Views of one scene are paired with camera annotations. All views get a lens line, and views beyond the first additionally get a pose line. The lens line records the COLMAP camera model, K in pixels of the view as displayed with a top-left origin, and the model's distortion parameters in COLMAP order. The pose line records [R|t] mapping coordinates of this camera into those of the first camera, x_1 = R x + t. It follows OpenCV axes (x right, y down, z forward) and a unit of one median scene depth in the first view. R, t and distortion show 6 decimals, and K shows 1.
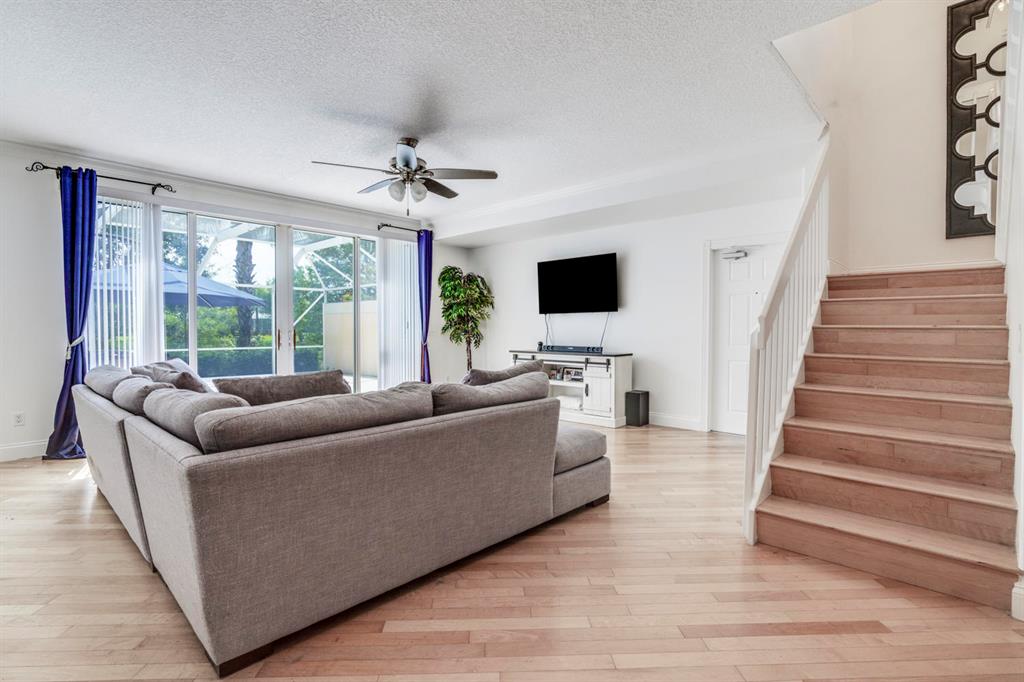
lens RADIAL K [[488.5, 0, 508.6], [0, 488.5, 341.4], [0, 0, 1]] dist [-0.015856, 0.001196]
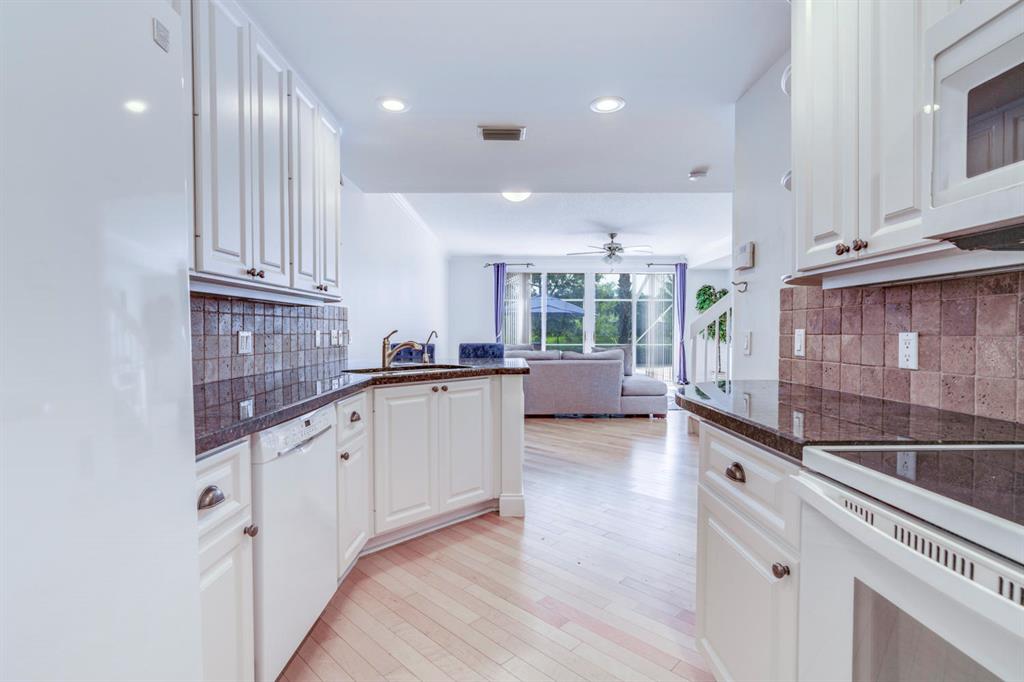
lens RADIAL K [[488.5, 0, 508.6], [0, 488.5, 341.4], [0, 0, 1]] dist [-0.015856, 0.001196]
pose [[0.682778, 0.019270, -0.730371, 0.825775], [-0.020015, 0.999770, 0.007666, 0.008673], [0.730351, 0.009384, 0.683007, -0.559186]]
